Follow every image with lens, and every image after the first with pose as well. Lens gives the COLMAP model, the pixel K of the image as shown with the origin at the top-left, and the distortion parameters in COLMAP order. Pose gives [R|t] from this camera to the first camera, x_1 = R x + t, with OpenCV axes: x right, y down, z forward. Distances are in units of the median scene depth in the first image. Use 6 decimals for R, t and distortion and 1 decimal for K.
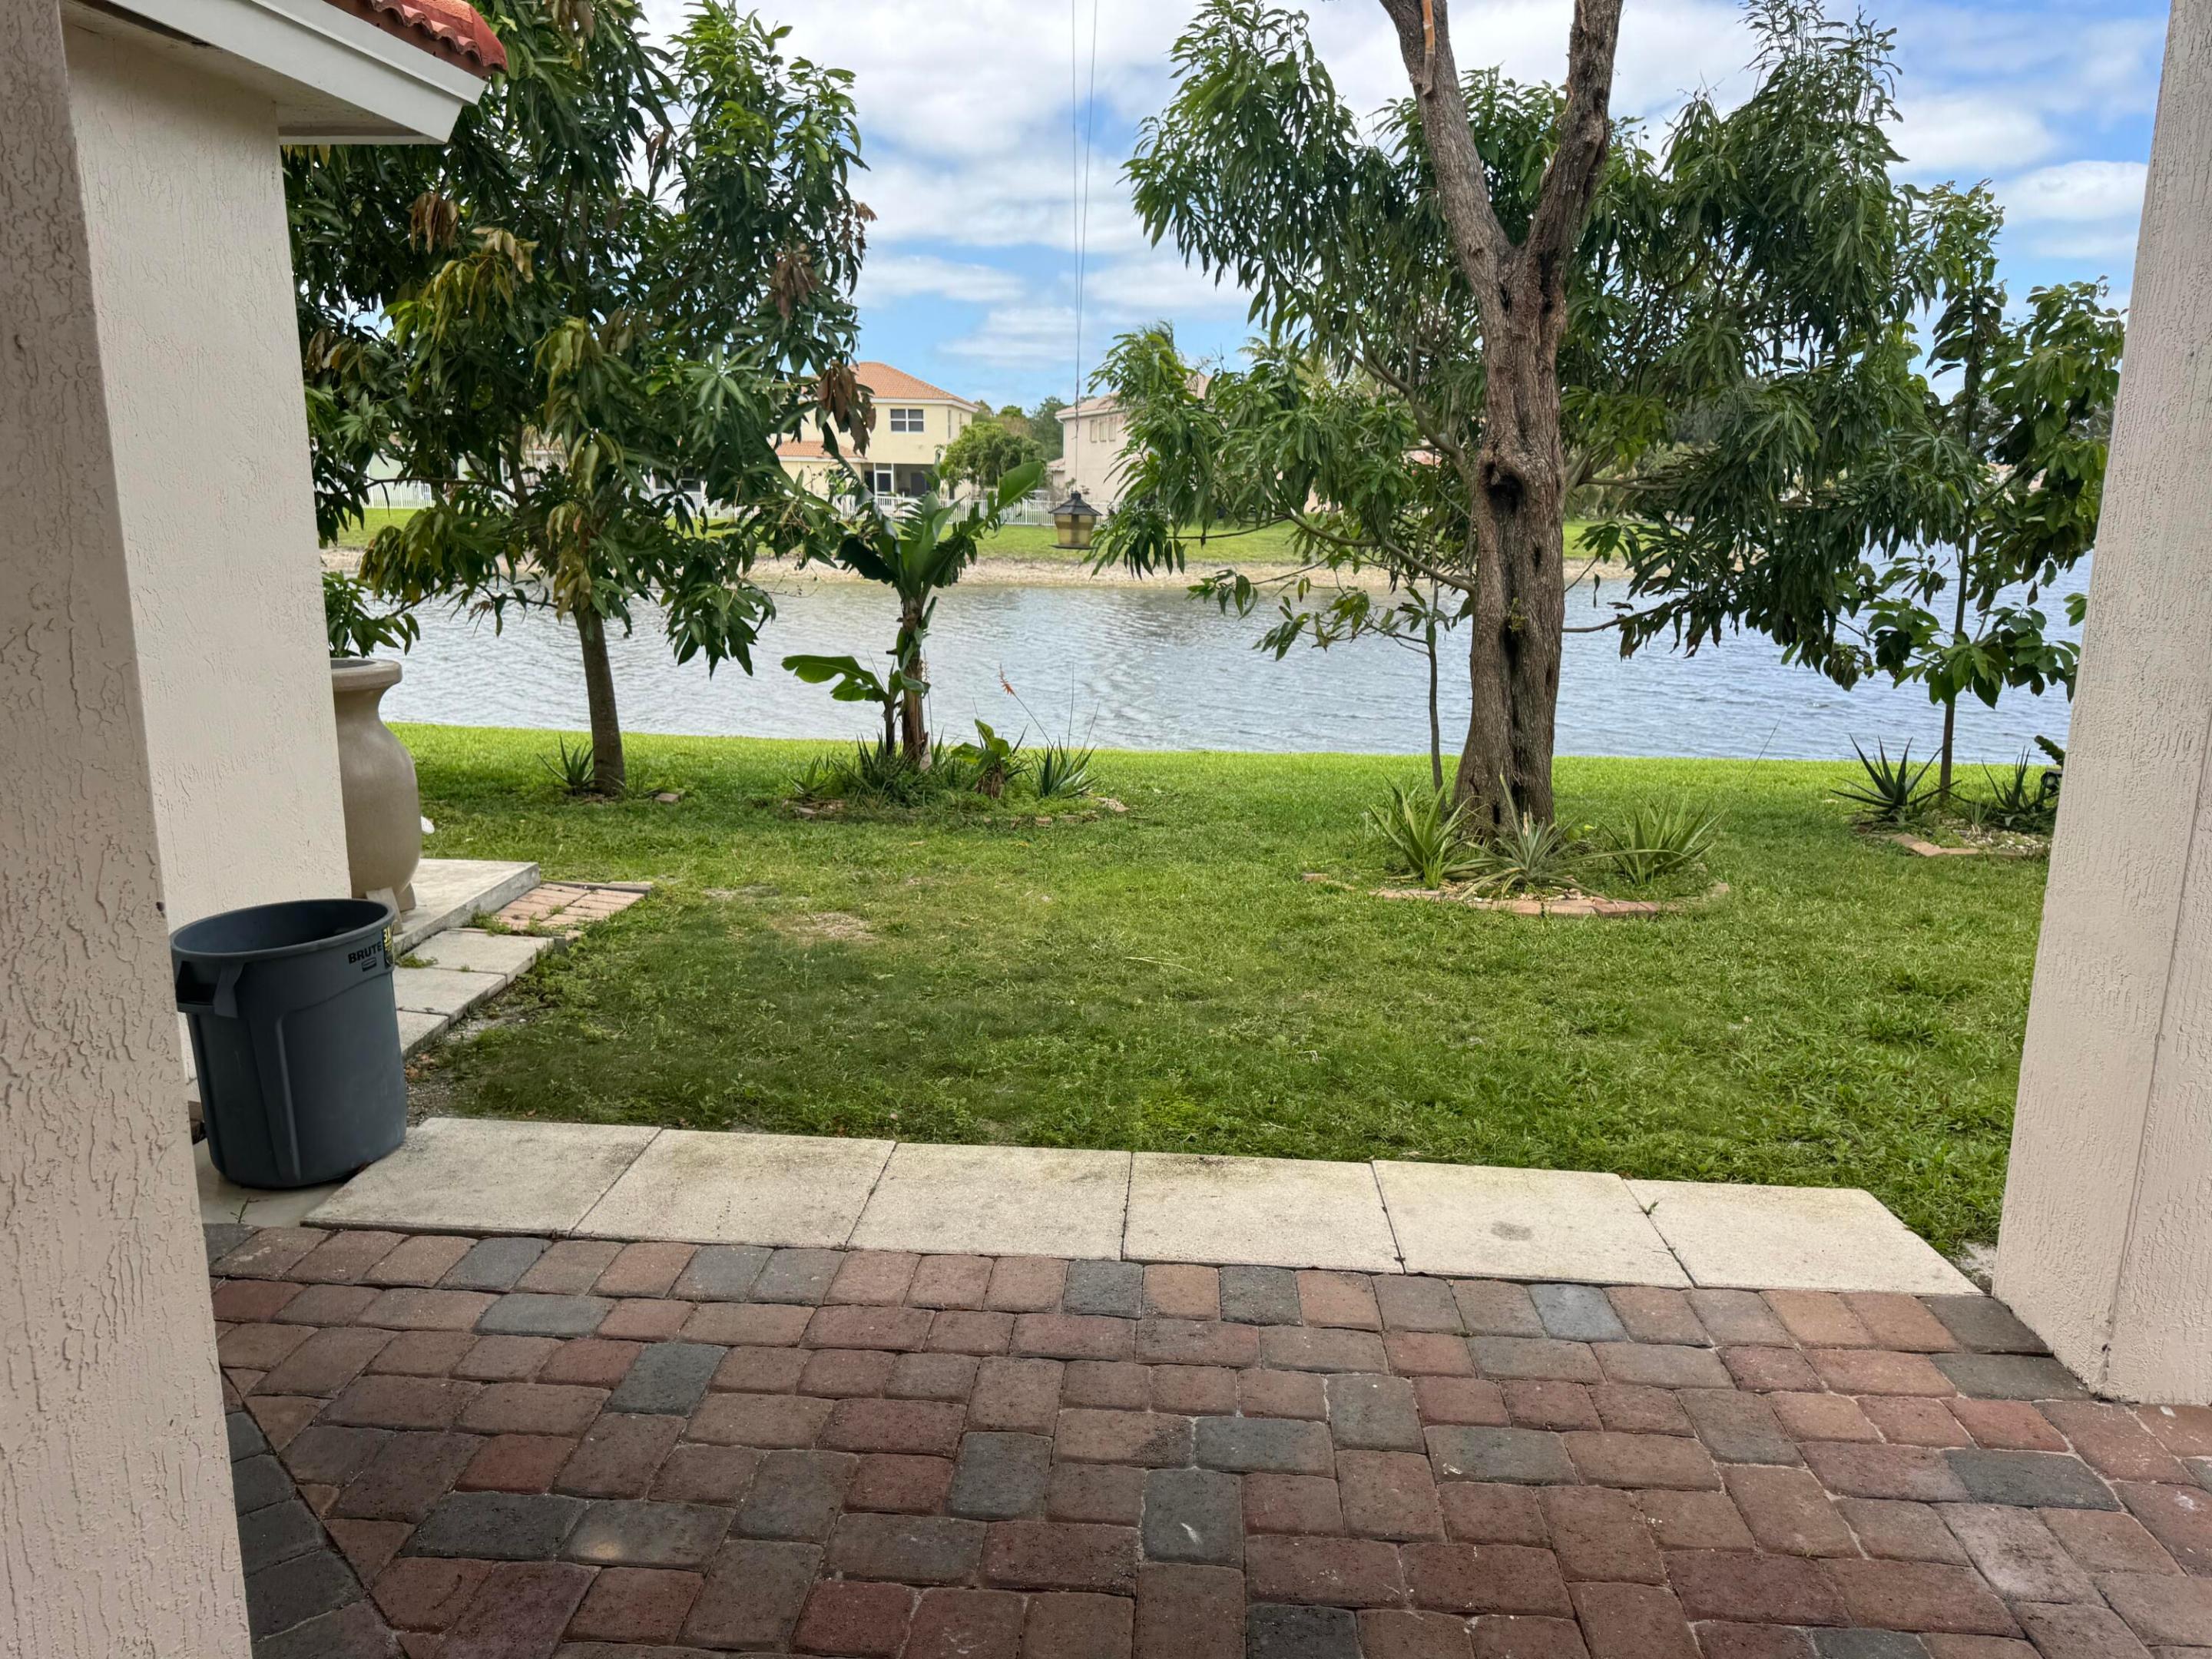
lens RADIAL K [[1543.7, 0, 1106.1], [0, 1543.7, 832.3], [0, 0, 1]] dist [-0.003094, -0.001996]
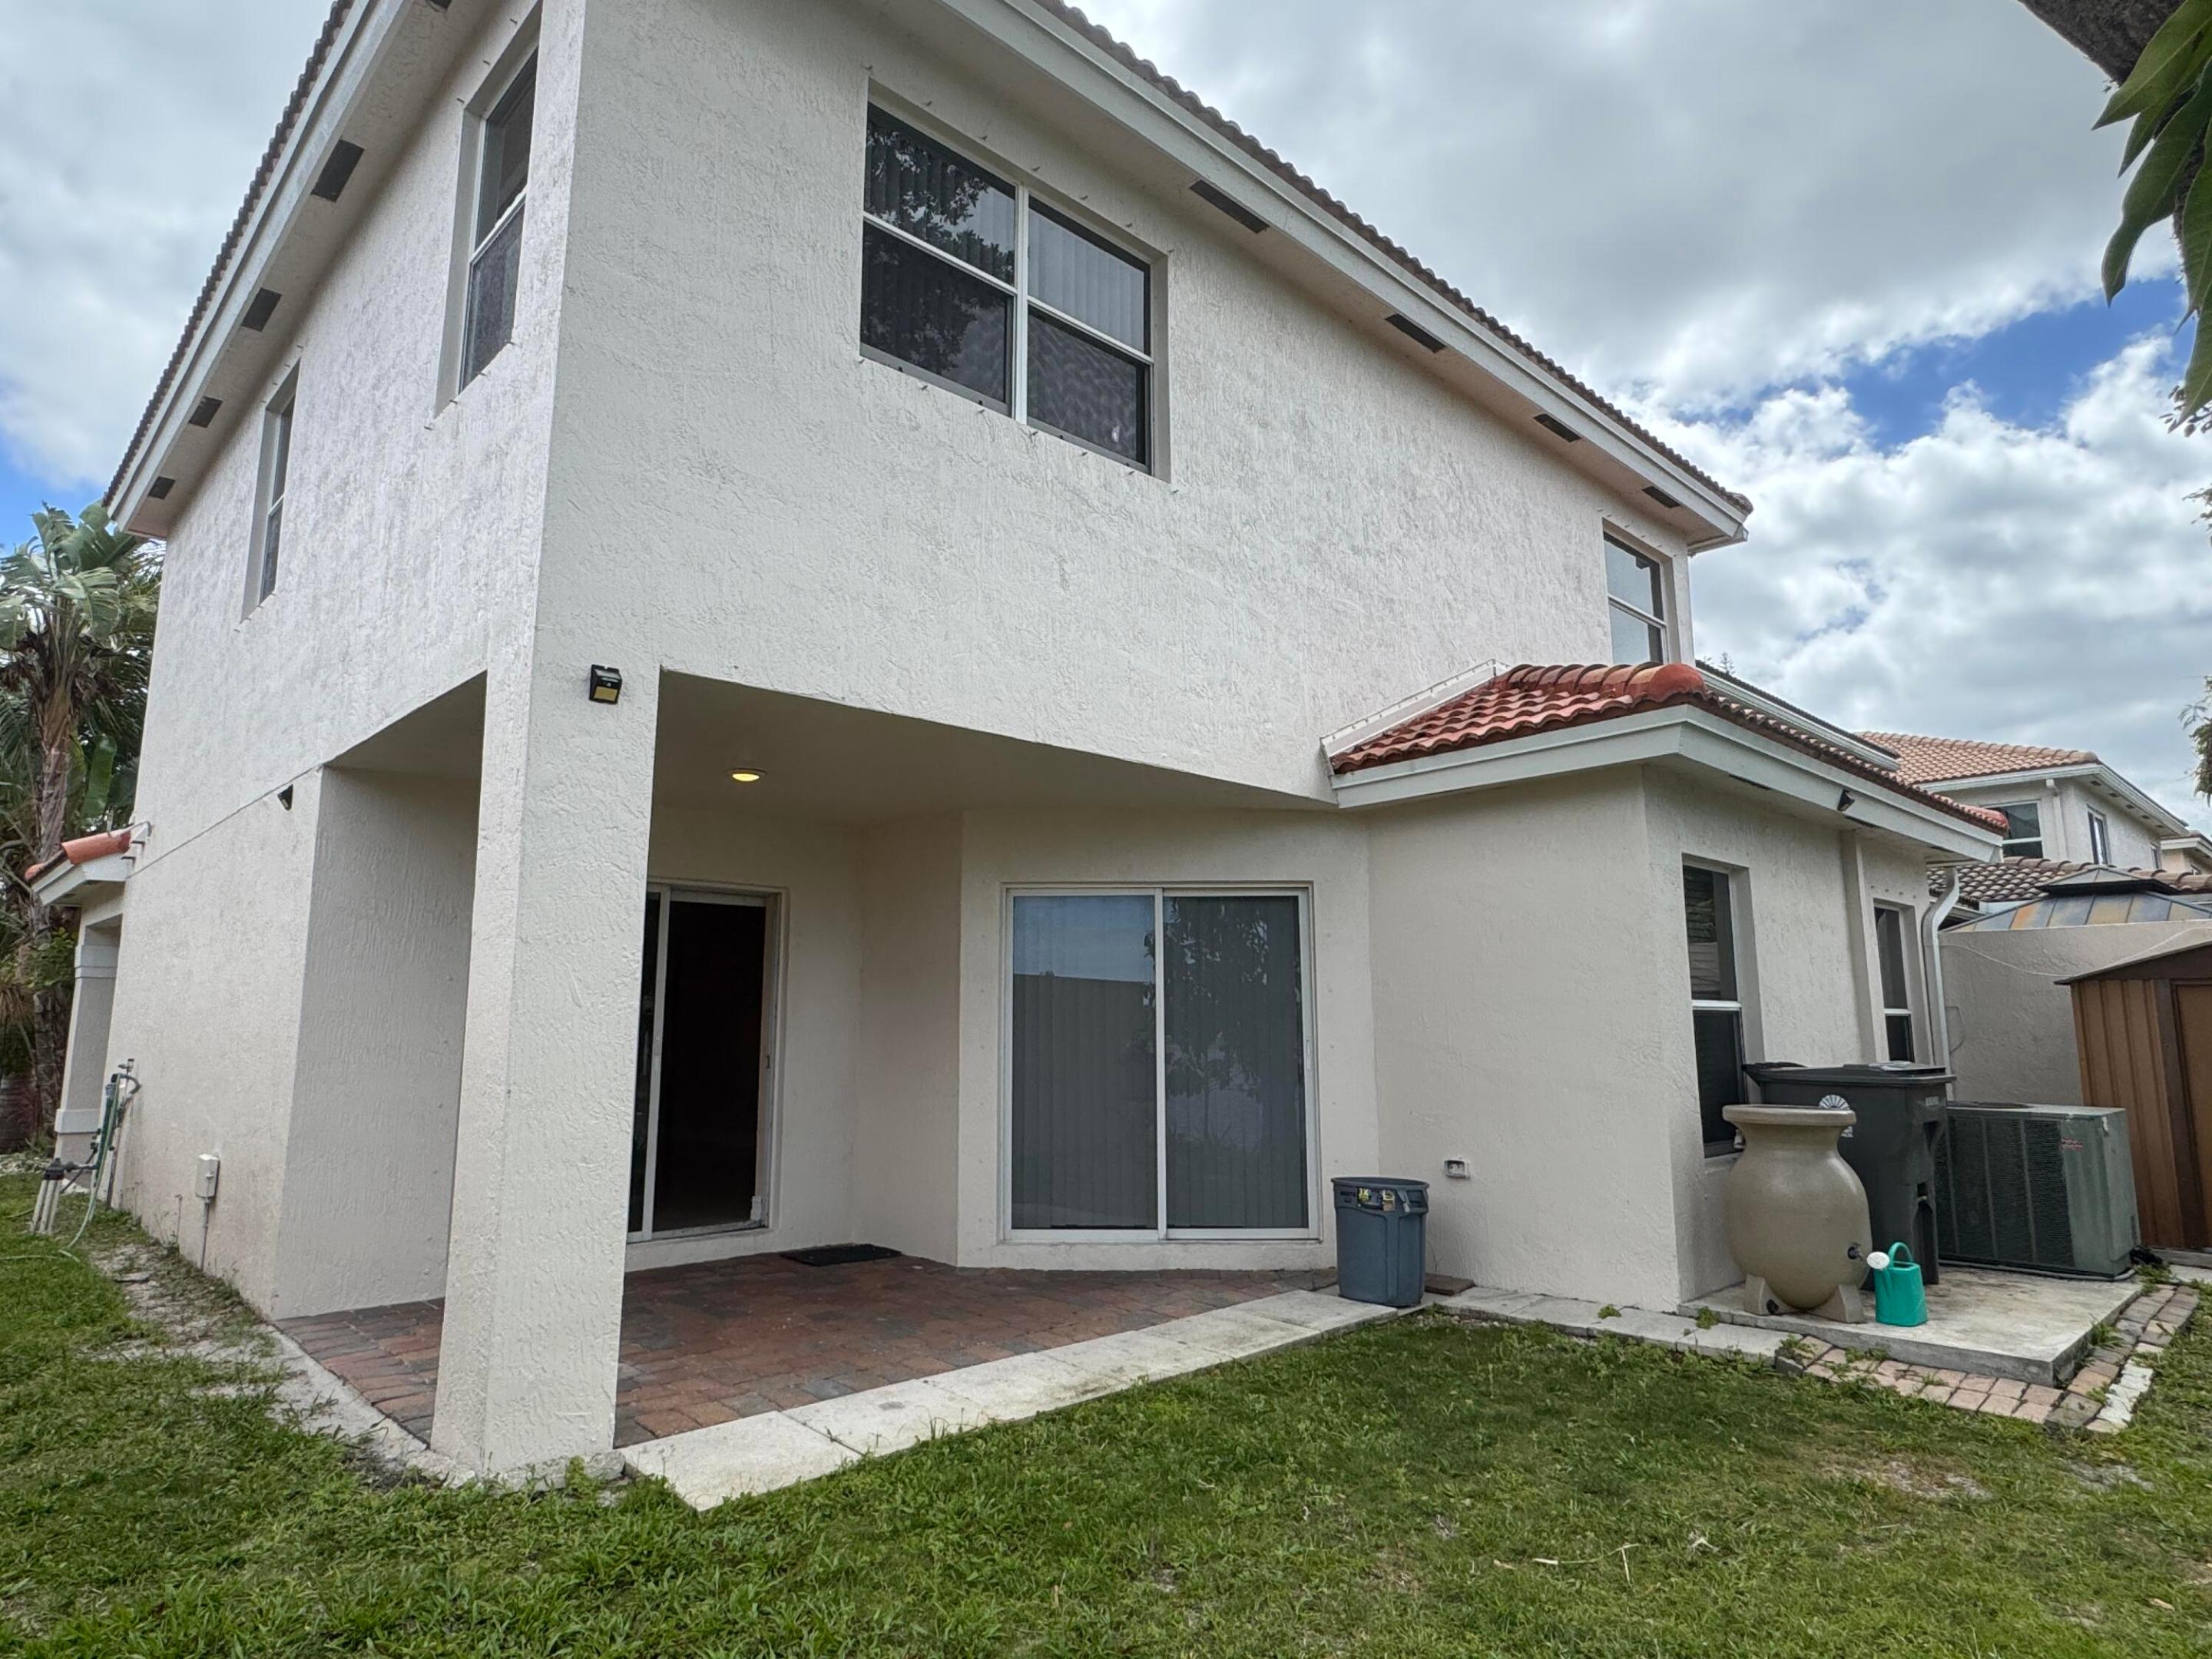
lens RADIAL K [[1283.7, 0, 1110.1], [0, 1283.7, 830.9], [0, 0, 1]] dist [-0.000342, -0.000021]
pose [[-0.681010, -0.124863, -0.721550, 1.080026], [-0.161985, 0.986632, -0.017852, -0.332727], [0.714134, 0.104723, -0.692132, 1.894996]]
